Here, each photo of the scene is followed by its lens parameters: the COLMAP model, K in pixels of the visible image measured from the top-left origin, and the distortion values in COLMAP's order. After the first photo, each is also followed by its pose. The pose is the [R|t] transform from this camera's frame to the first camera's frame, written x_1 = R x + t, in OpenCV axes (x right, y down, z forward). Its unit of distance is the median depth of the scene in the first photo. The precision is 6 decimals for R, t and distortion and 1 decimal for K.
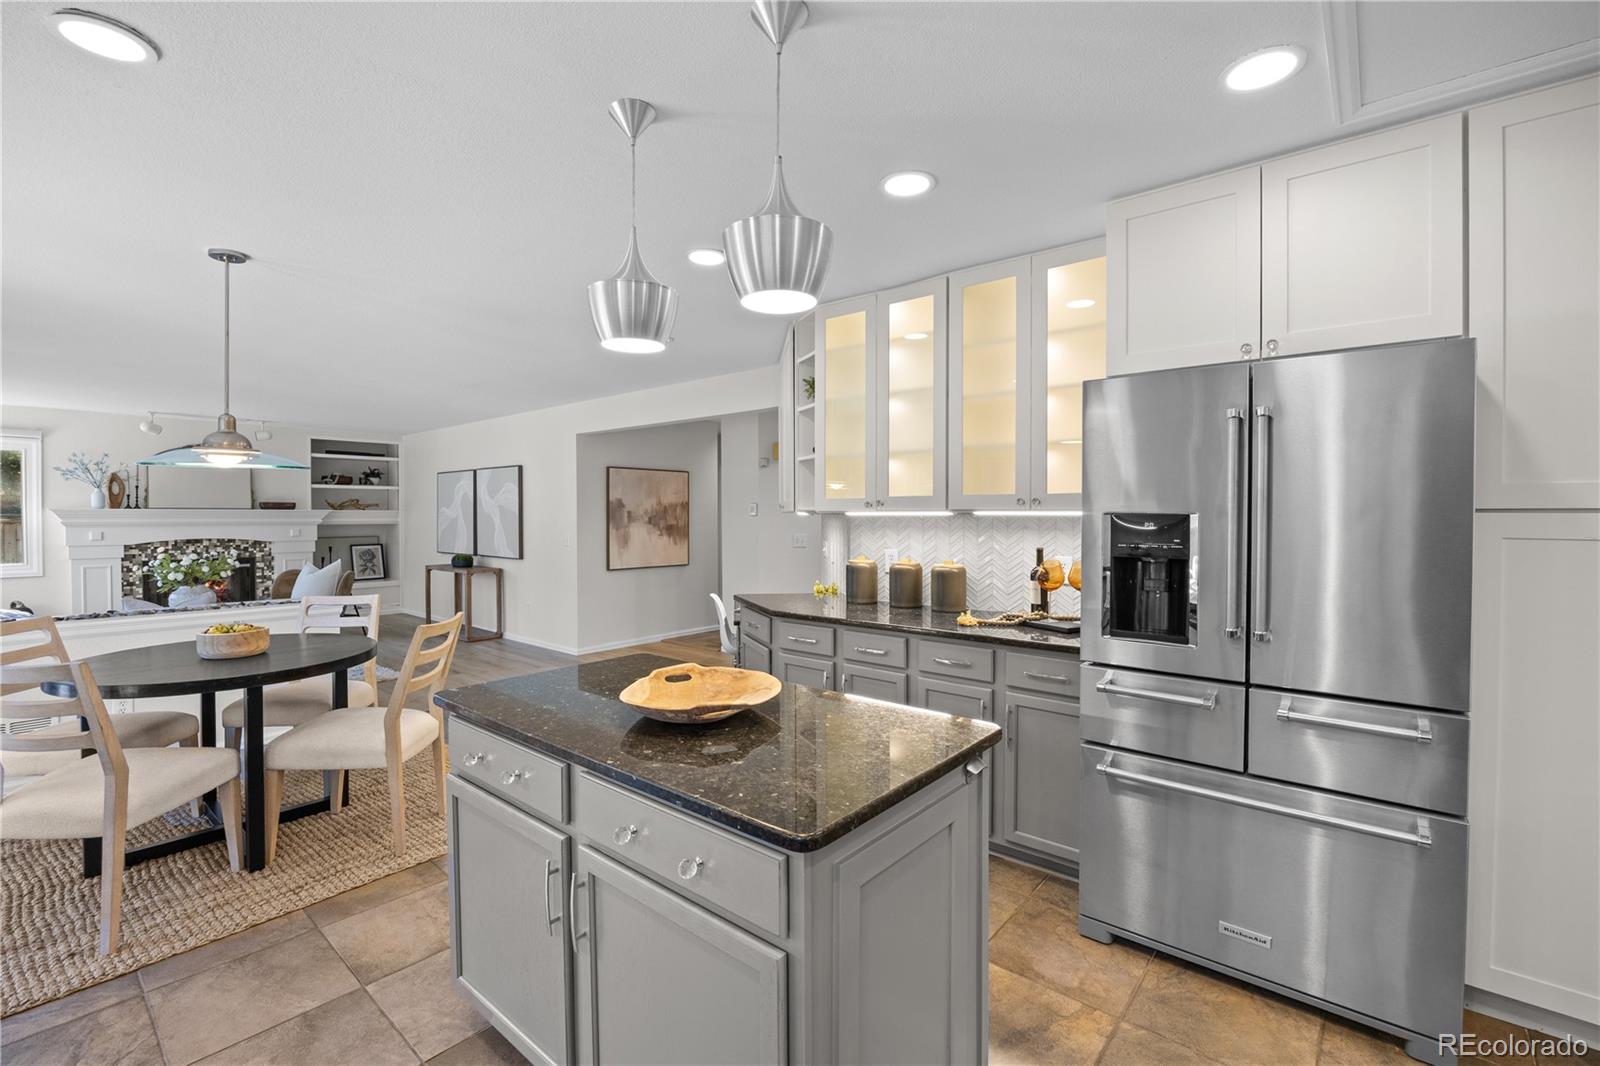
lens RADIAL K [[708.6, 0, 811.2], [0, 708.6, 522.7], [0, 0, 1]] dist [-0.015553, 0.000603]
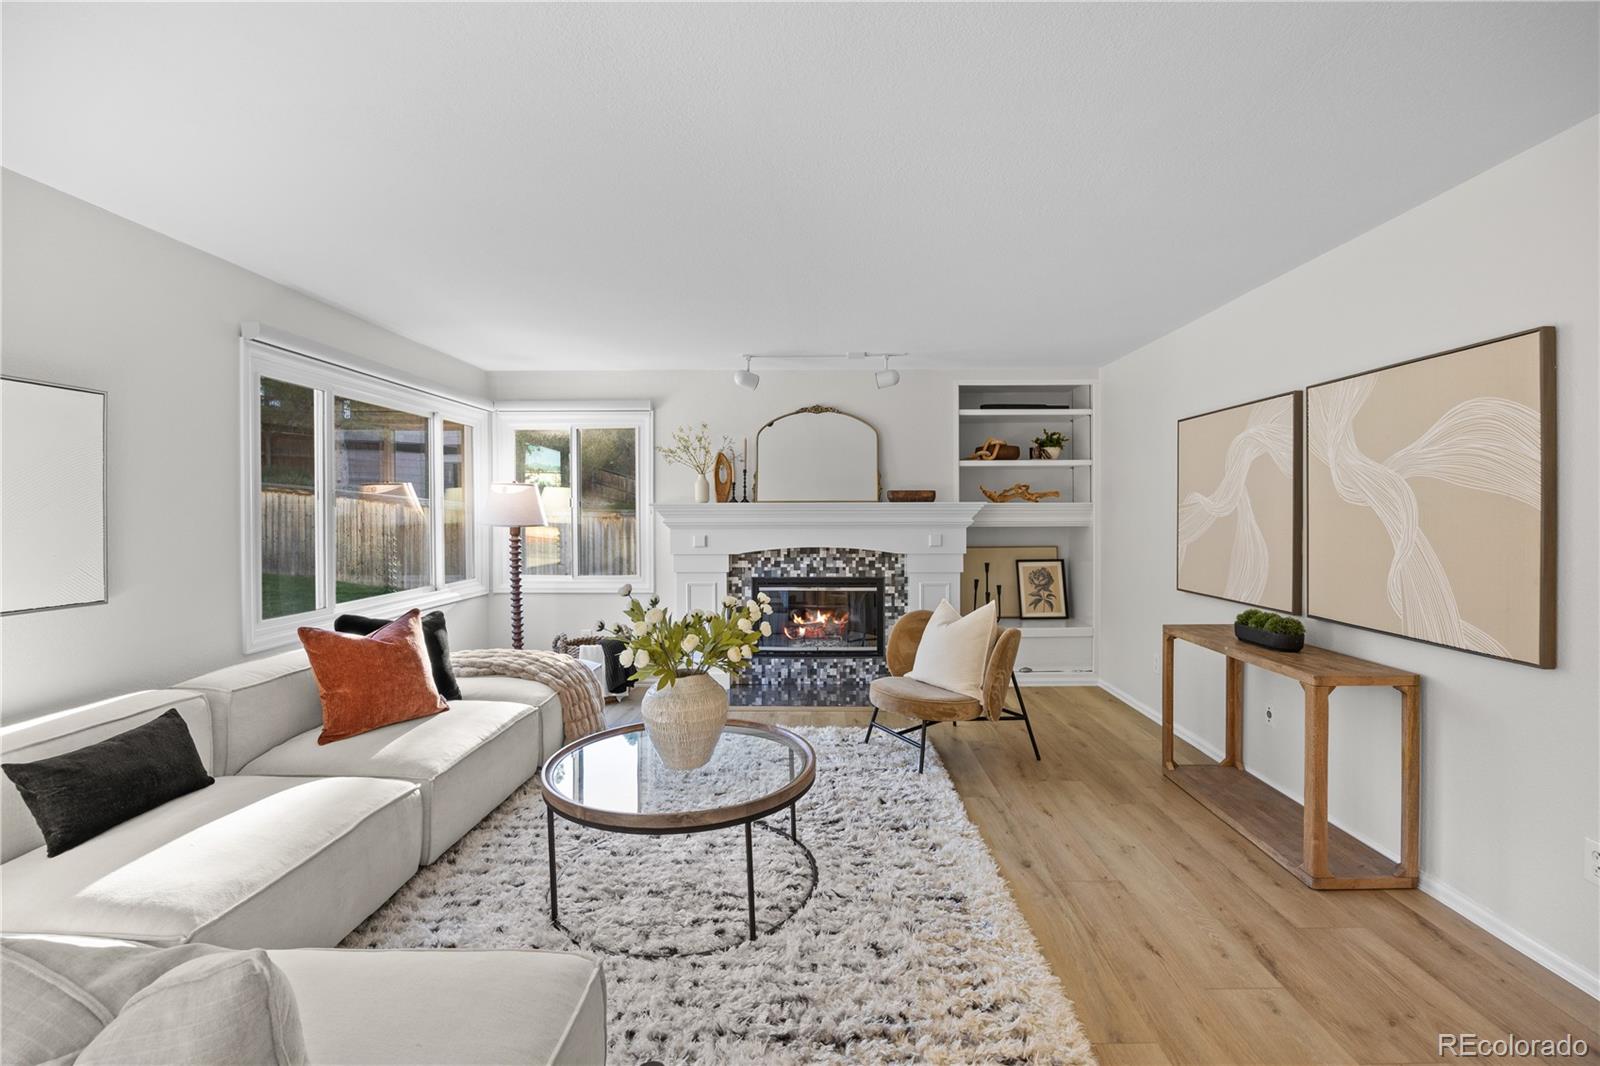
lens RADIAL K [[704.3, 0, 805.3], [0, 704.3, 519.8], [0, 0, 1]] dist [-0.019666, 0.000765]
pose [[0.637386, 0.005651, -0.770524, -0.368444], [-0.004745, 0.999983, 0.003408, -0.005603], [0.770530, 0.001484, 0.637402, 0.574507]]
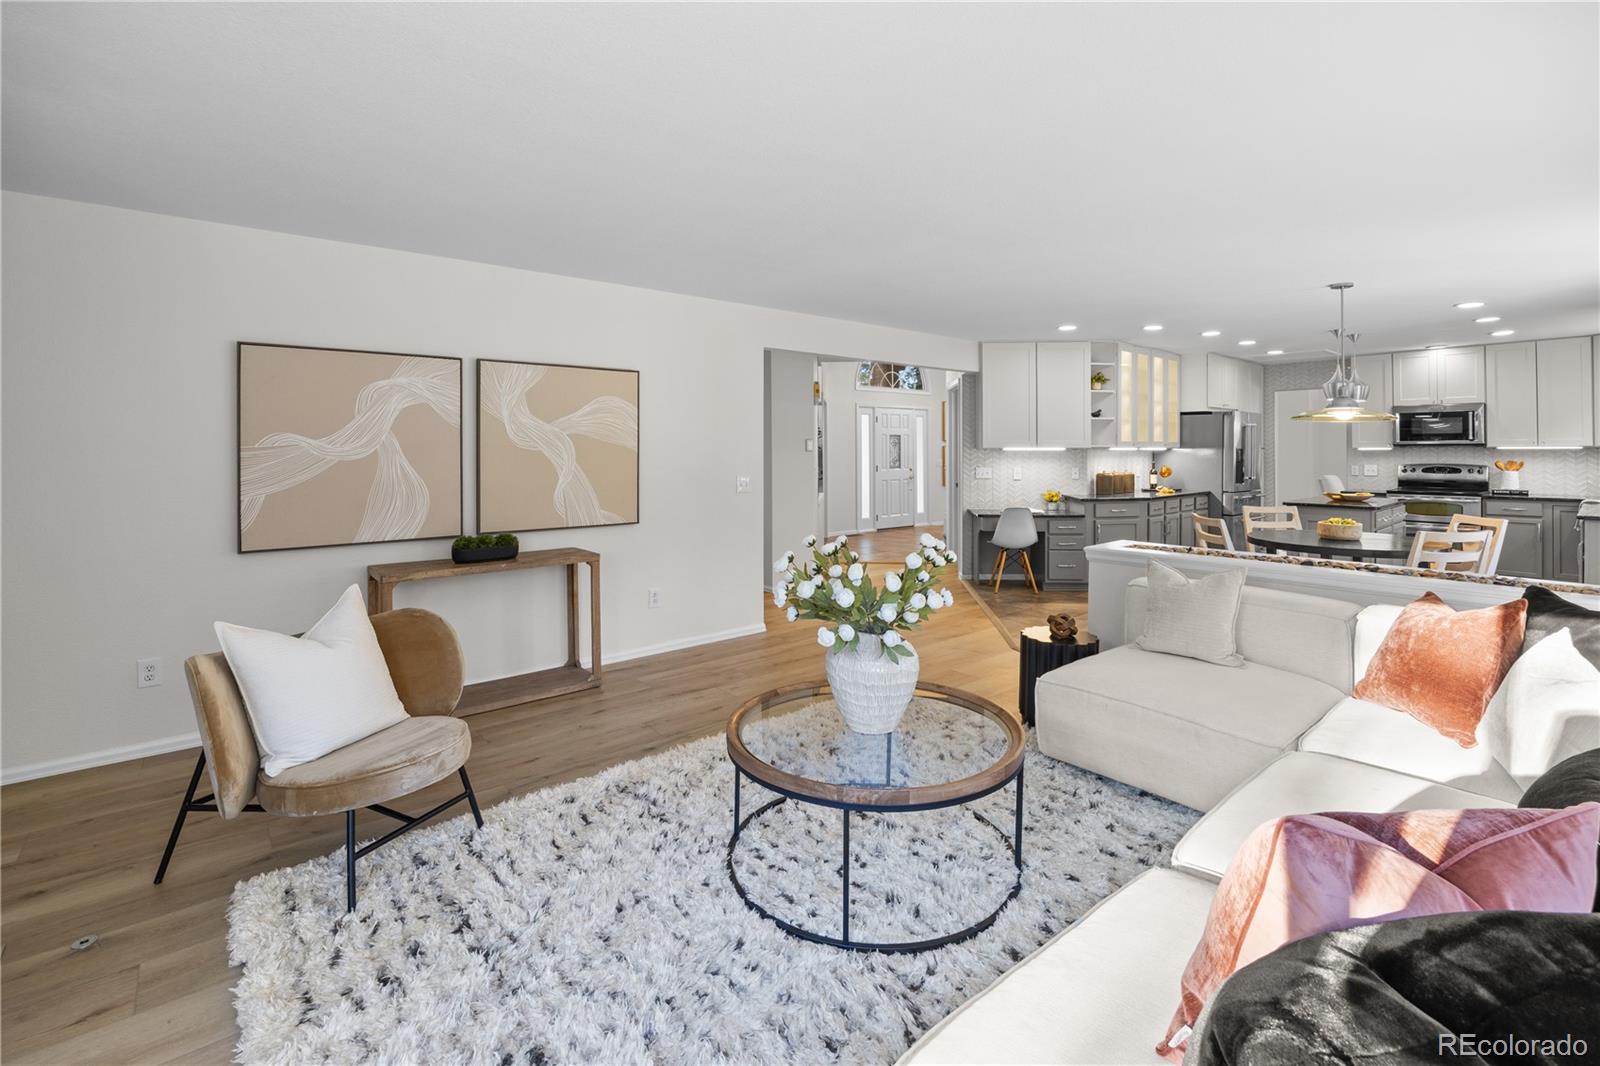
lens RADIAL K [[734.8, 0, 819.3], [0, 734.8, 449.4], [0, 0, 1]] dist [0.001196, 0.000406]
pose [[0.131158, -0.002007, 0.991359, -0.975276], [0.012467, 0.999922, 0.000375, -0.010578], [-0.991283, 0.012310, 0.131173, 0.717992]]
